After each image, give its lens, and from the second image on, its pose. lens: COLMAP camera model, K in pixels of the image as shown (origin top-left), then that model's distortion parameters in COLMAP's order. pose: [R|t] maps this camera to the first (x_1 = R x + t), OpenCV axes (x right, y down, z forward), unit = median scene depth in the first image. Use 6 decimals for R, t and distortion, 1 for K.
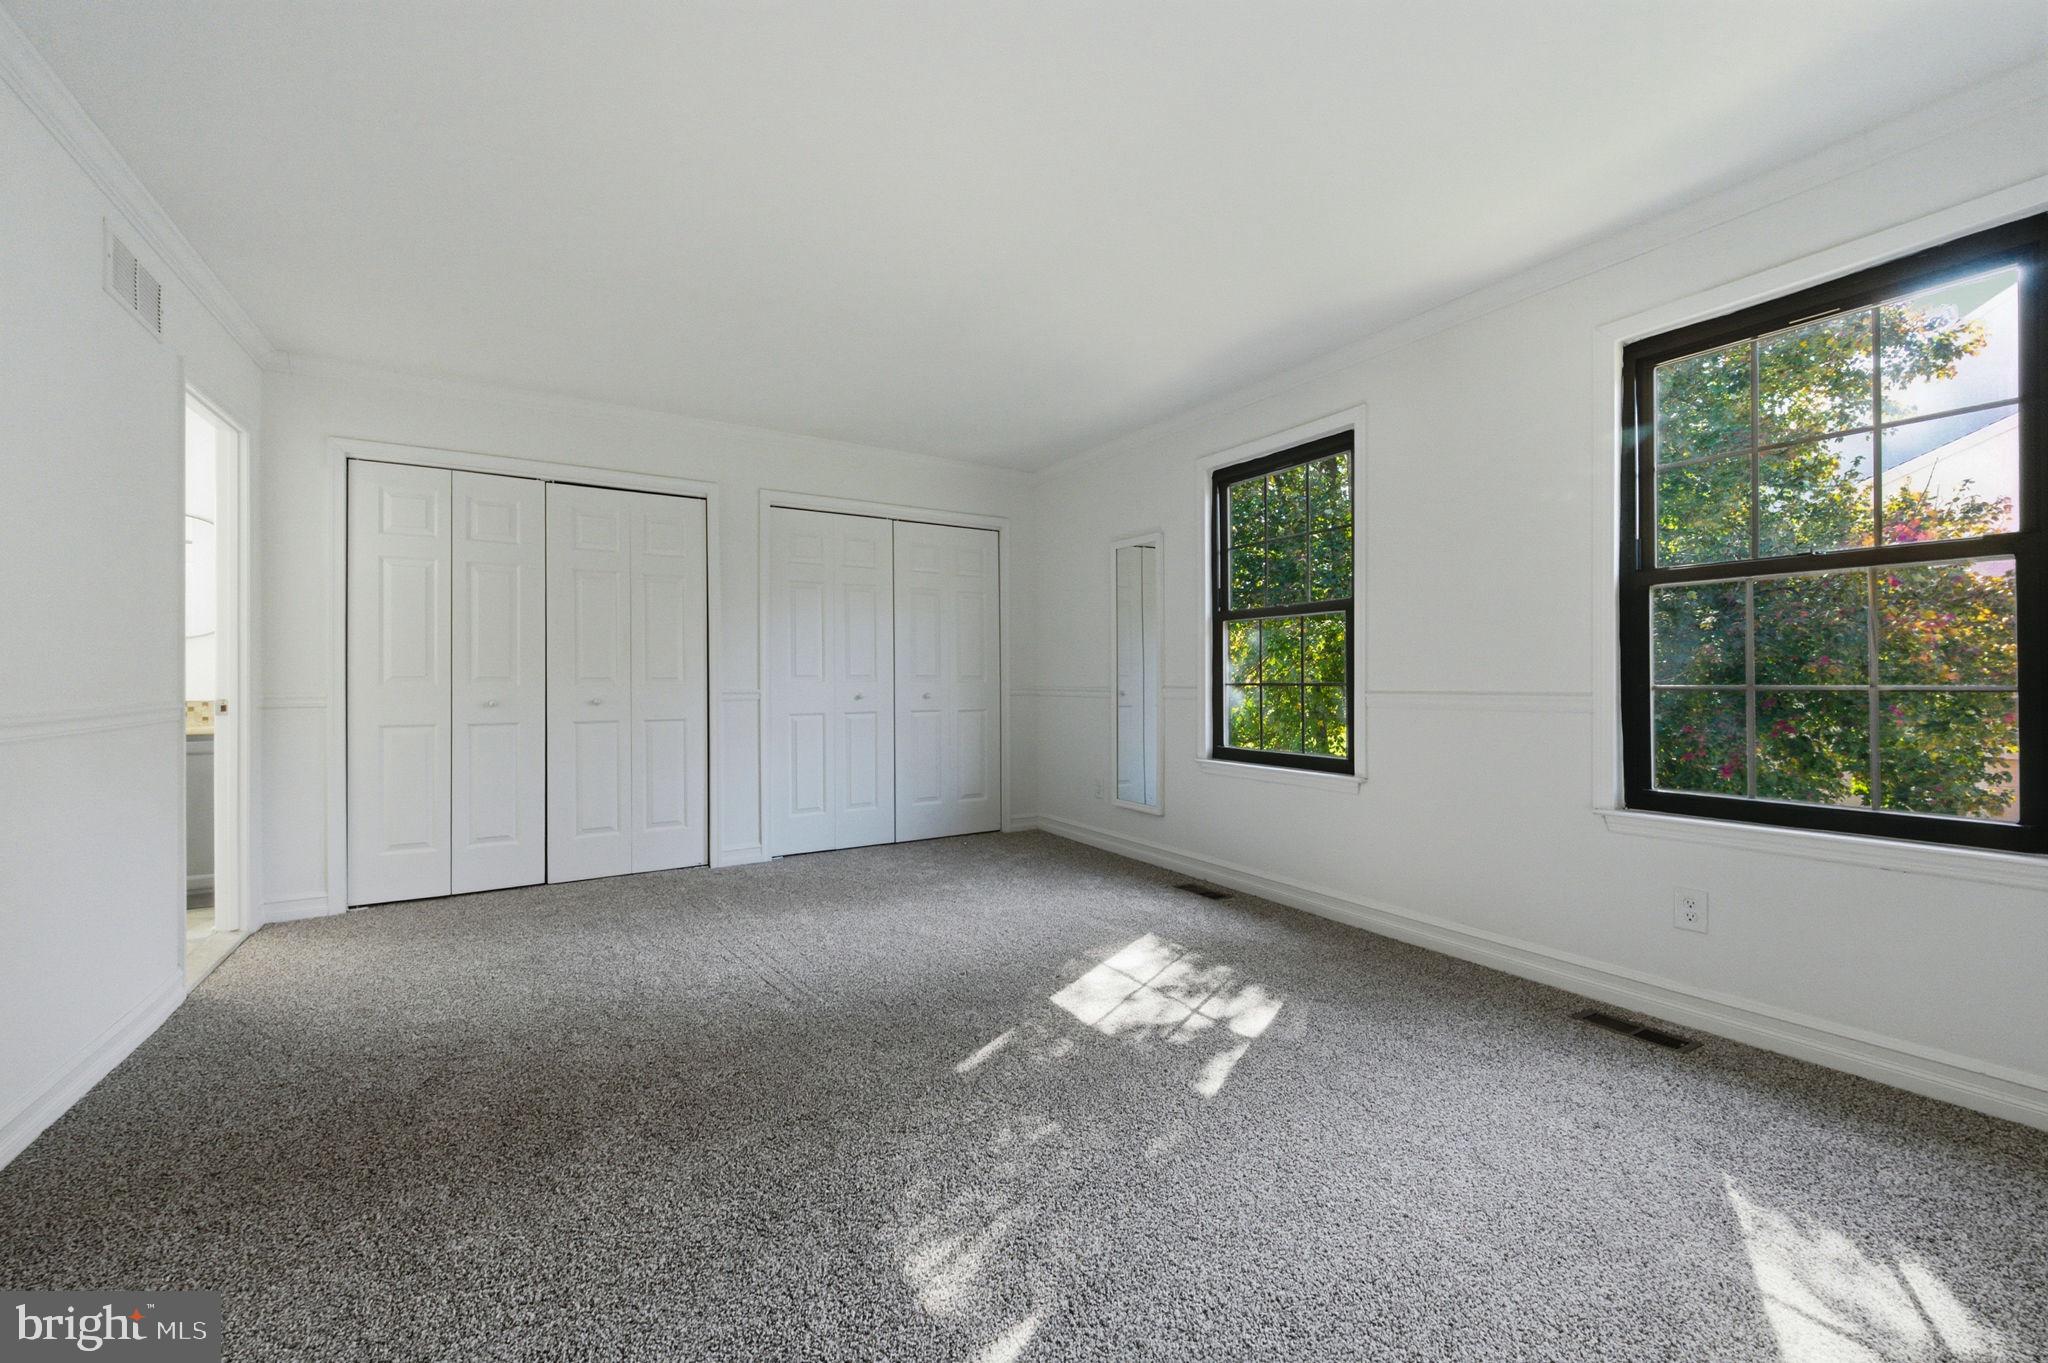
lens RADIAL K [[804.2, 0, 1033.3], [0, 804.2, 691.5], [0, 0, 1]] dist [0.002286, -0.000217]
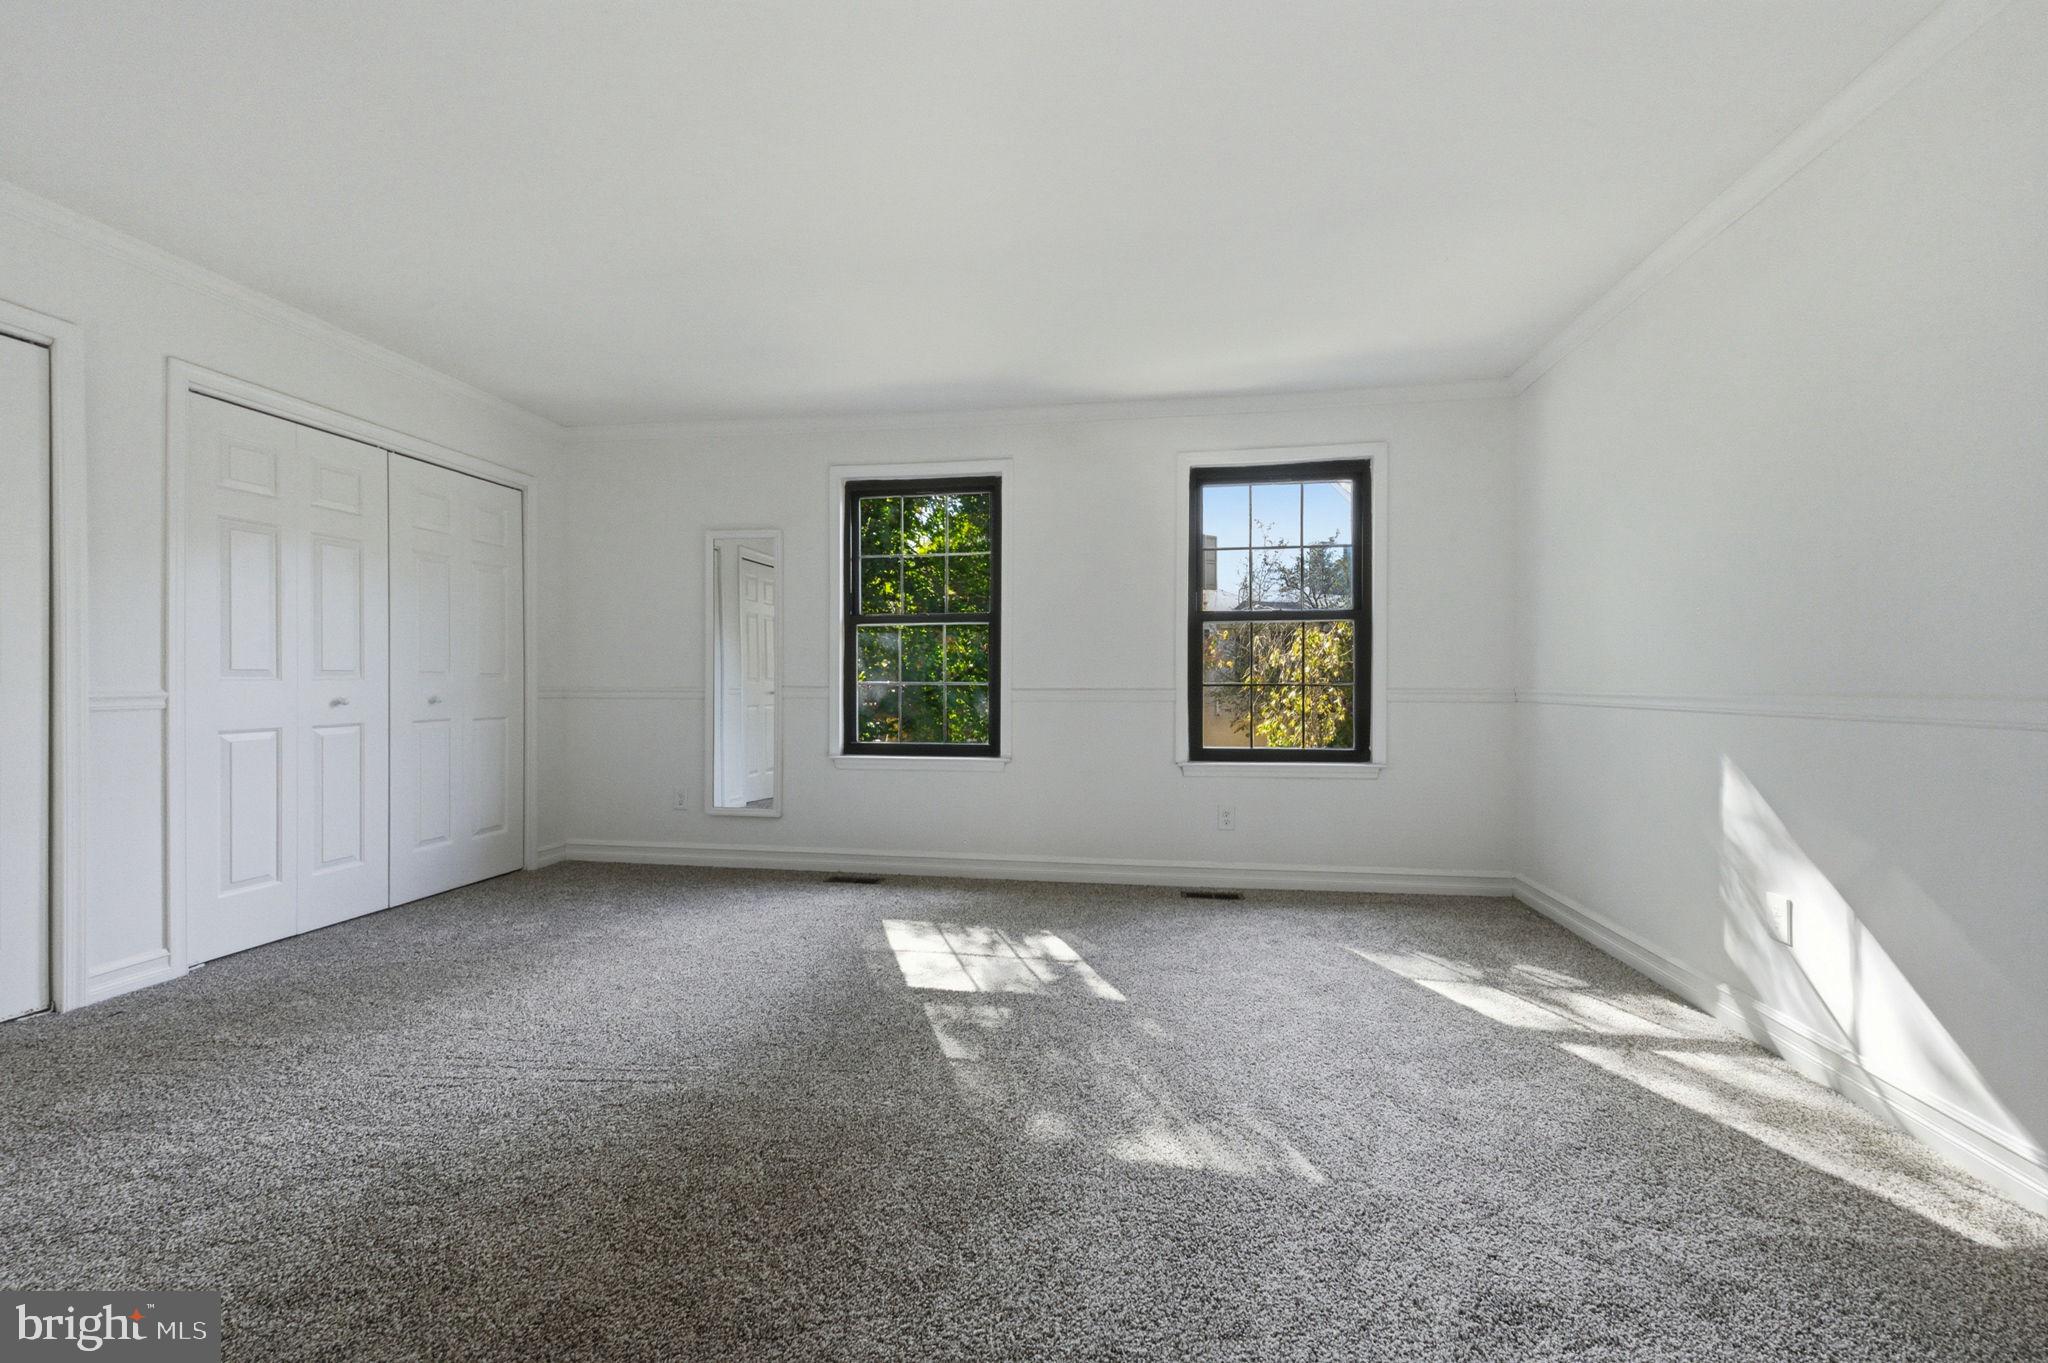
lens RADIAL K [[804.2, 0, 1033.3], [0, 804.2, 691.5], [0, 0, 1]] dist [0.002286, -0.000217]
pose [[0.646723, -0.005238, 0.762707, -0.451486], [0.010141, 0.999947, -0.001731, 0.006245], [-0.762658, 0.008854, 0.646742, 0.144409]]
